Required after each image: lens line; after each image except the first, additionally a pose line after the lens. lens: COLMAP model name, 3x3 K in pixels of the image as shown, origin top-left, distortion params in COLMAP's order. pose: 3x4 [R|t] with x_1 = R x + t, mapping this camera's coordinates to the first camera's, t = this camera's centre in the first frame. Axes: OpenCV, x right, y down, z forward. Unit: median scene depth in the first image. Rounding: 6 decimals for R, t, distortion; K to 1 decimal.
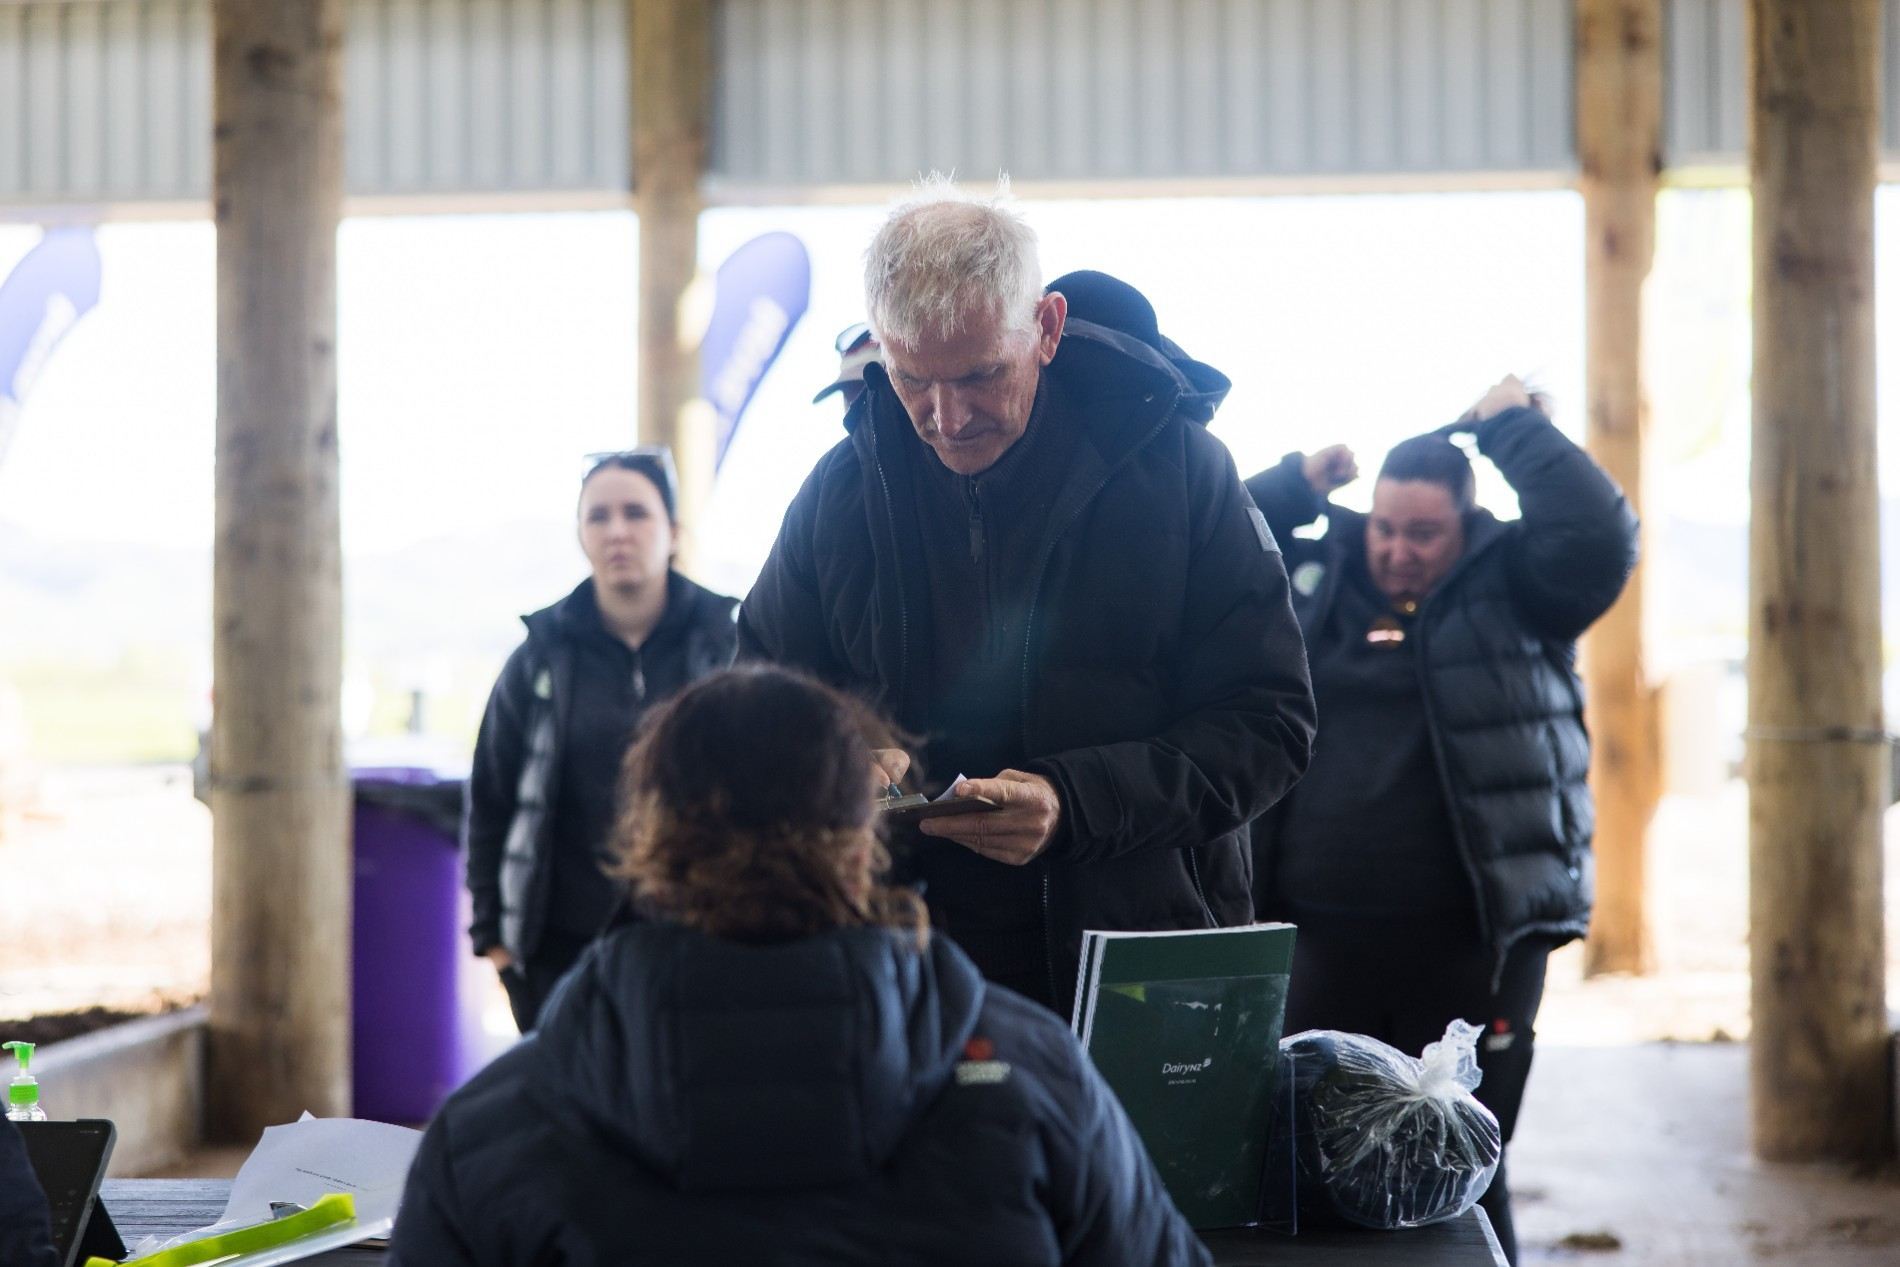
lens RADIAL K [[3594.7, 0, 946.5], [0, 3594.7, 639.4], [0, 0, 1]] dist [0.033987, 0.000000]
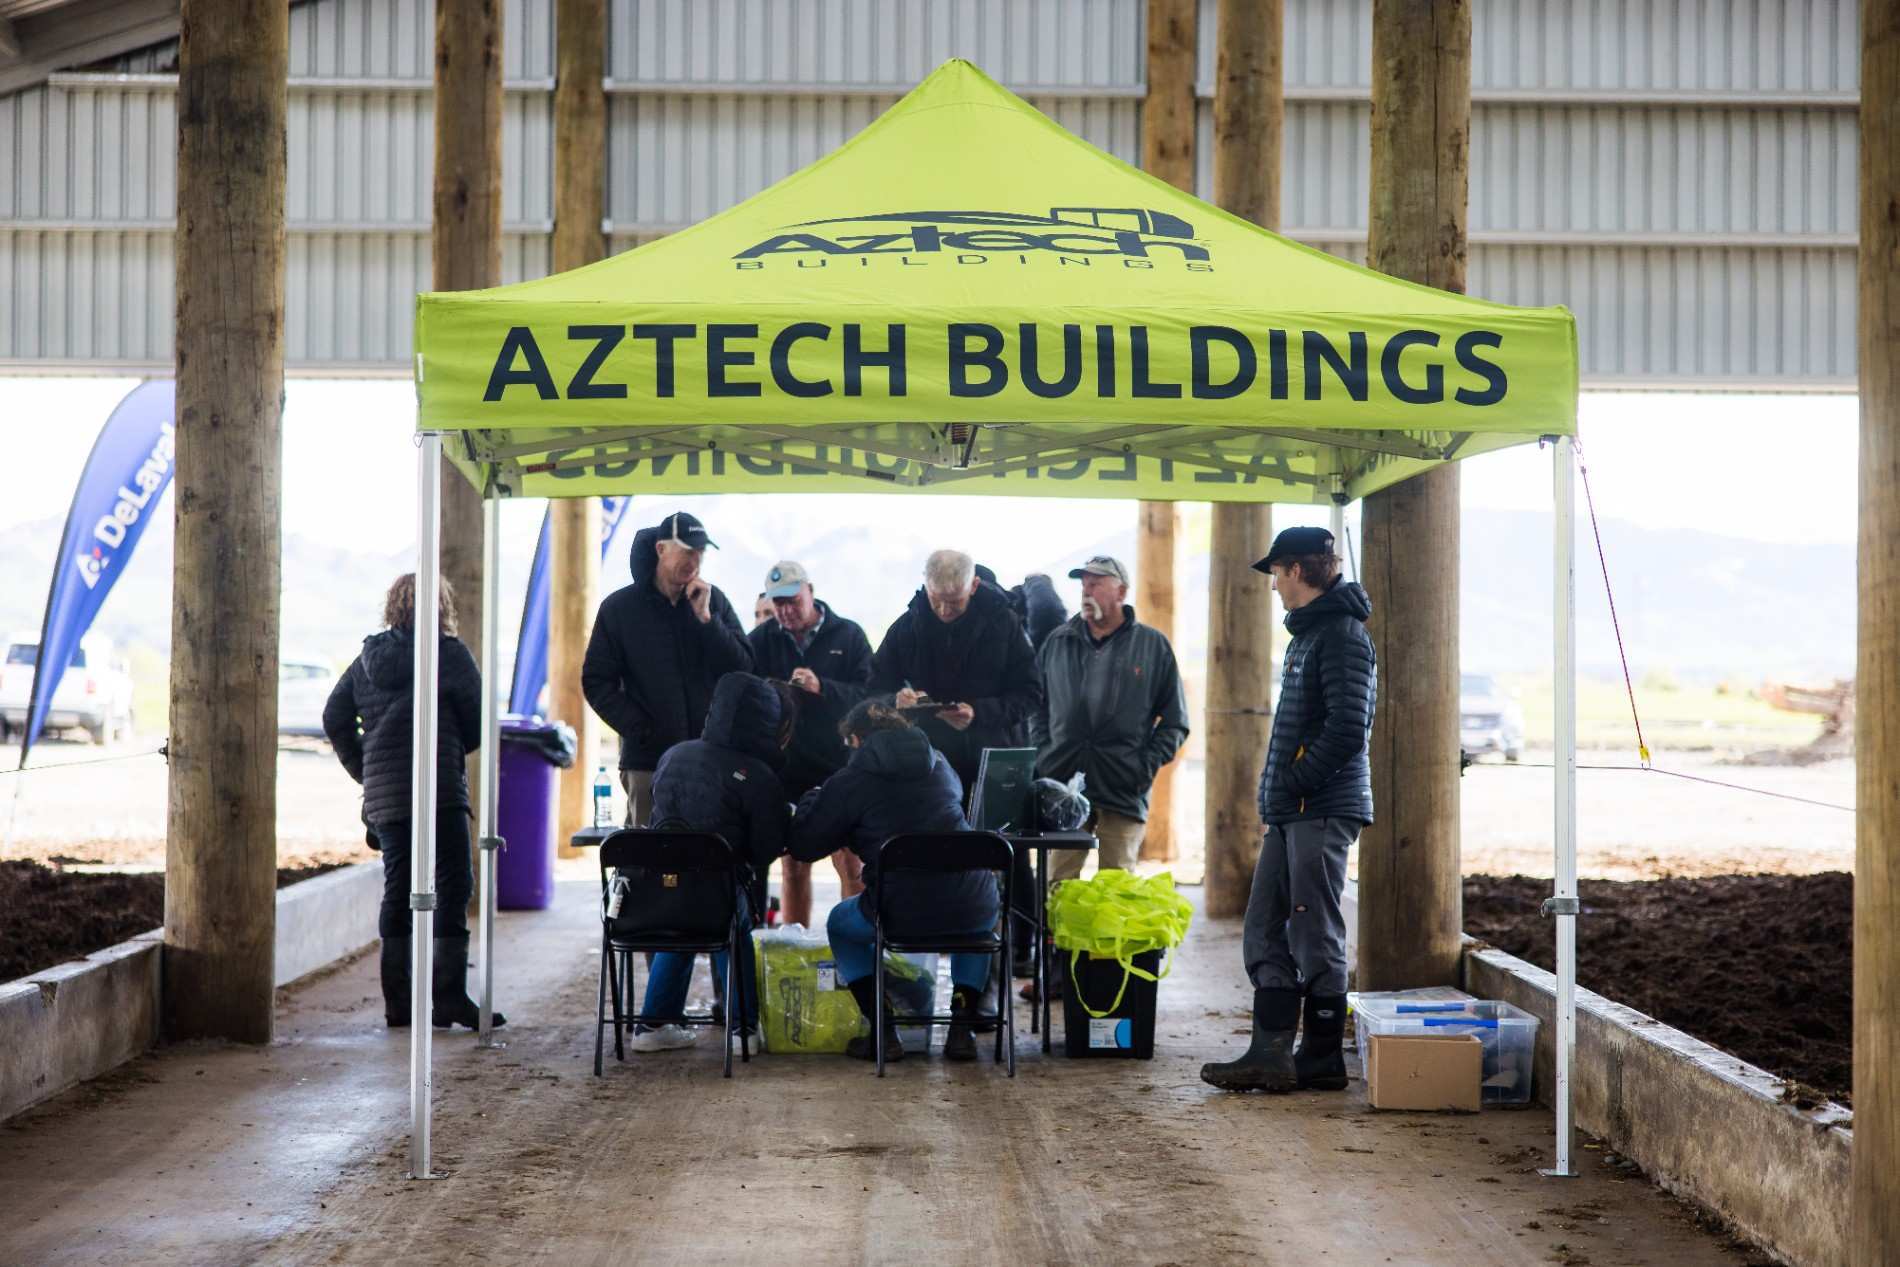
lens RADIAL K [[3594.7, 0, 949.9], [0, 3594.7, 623.9], [0, 0, 1]] dist [0.033987, 0.000000]
pose [[0.993057, 0.021910, 0.115576, -0.164733], [-0.021737, 0.999760, -0.002755, -0.014618], [-0.115609, 0.000224, 0.993295, -1.042767]]
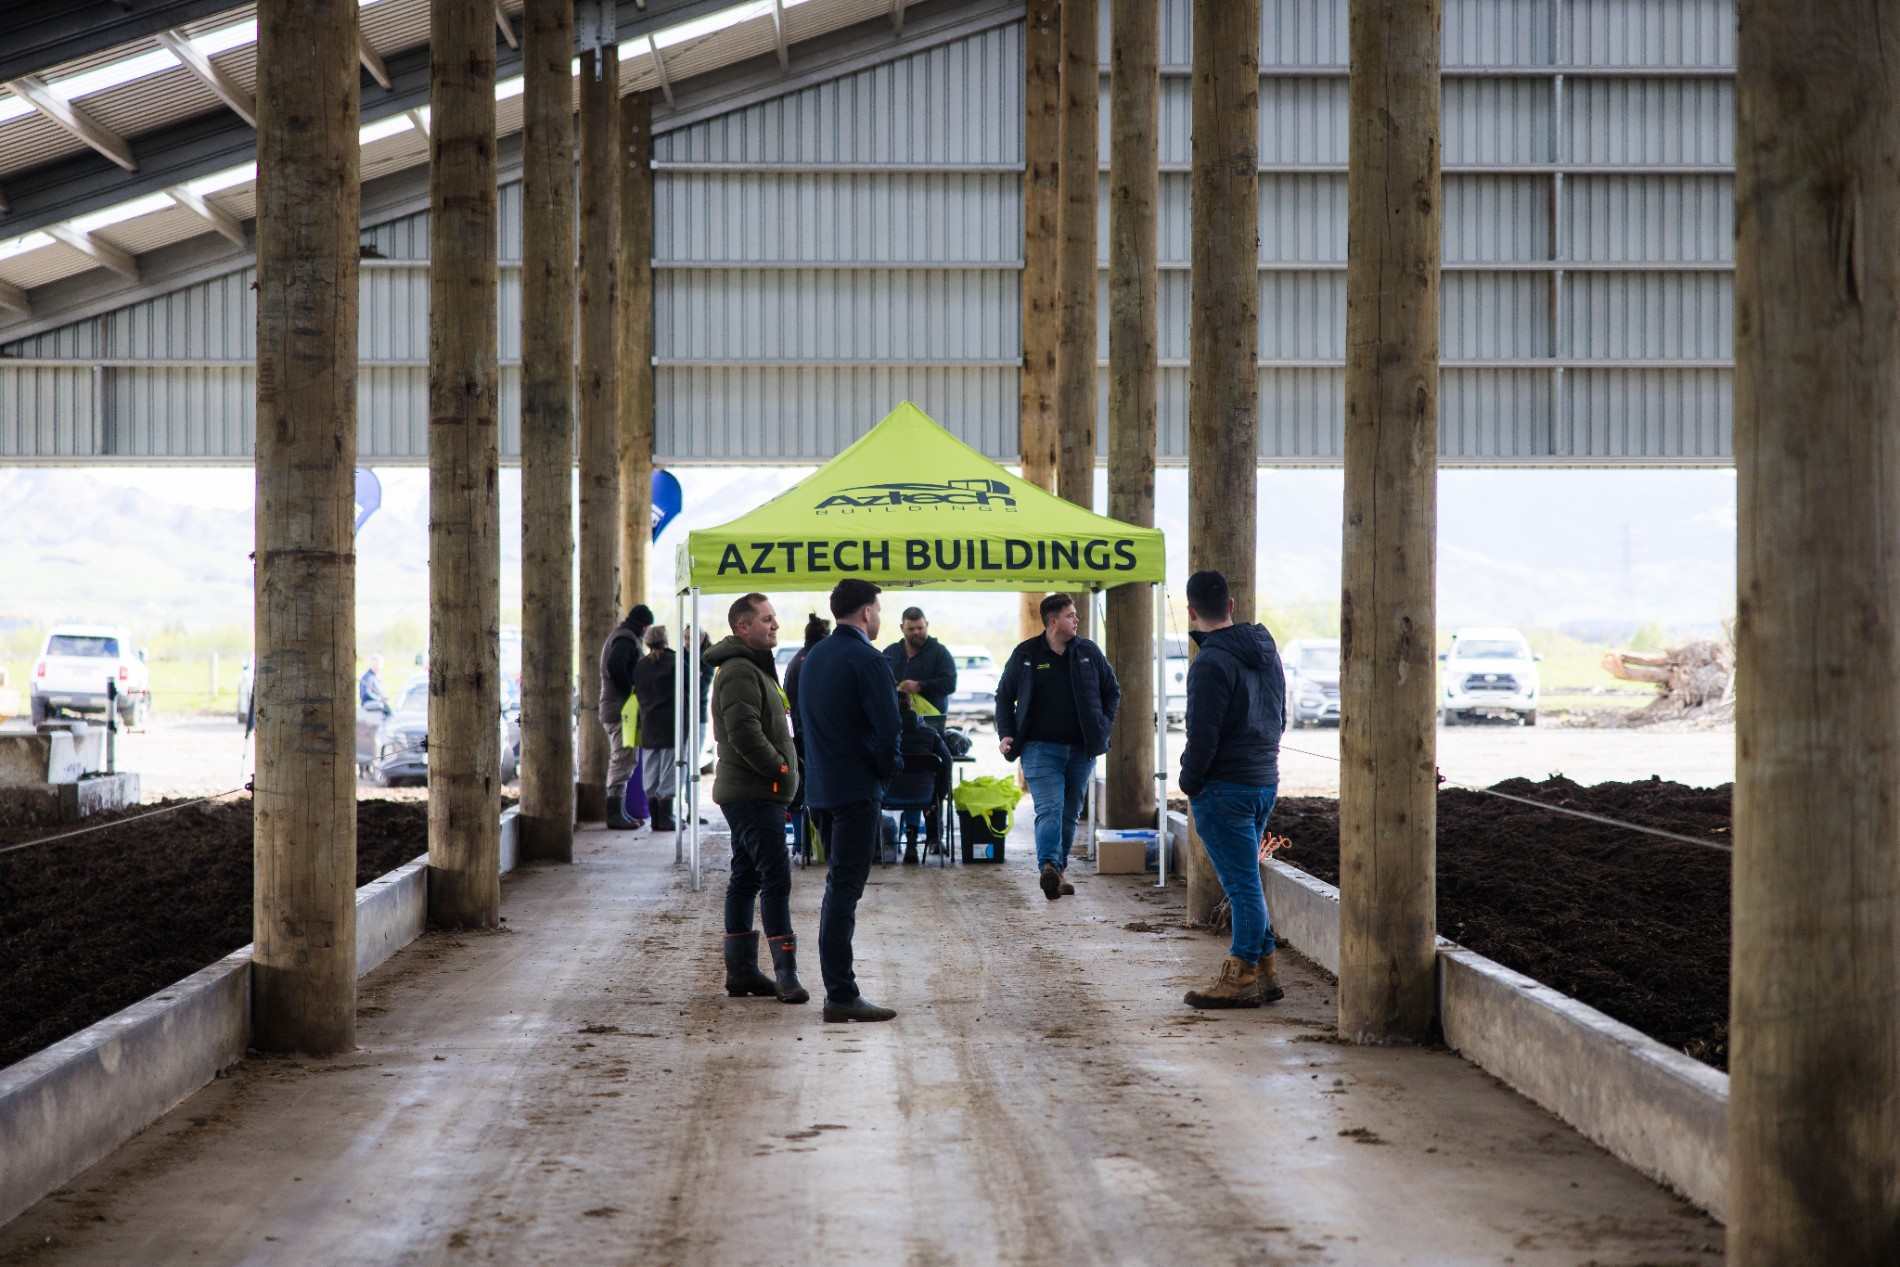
lens RADIAL K [[3594.7, 0, 952.2], [0, 3594.7, 636.9], [0, 0, 1]] dist [0.033987, 0.000000]
pose [[0.990562, 0.010379, 0.136674, -0.421659], [-0.011586, 0.999901, 0.008034, -0.069731], [-0.136577, -0.009542, 0.990583, -2.990956]]
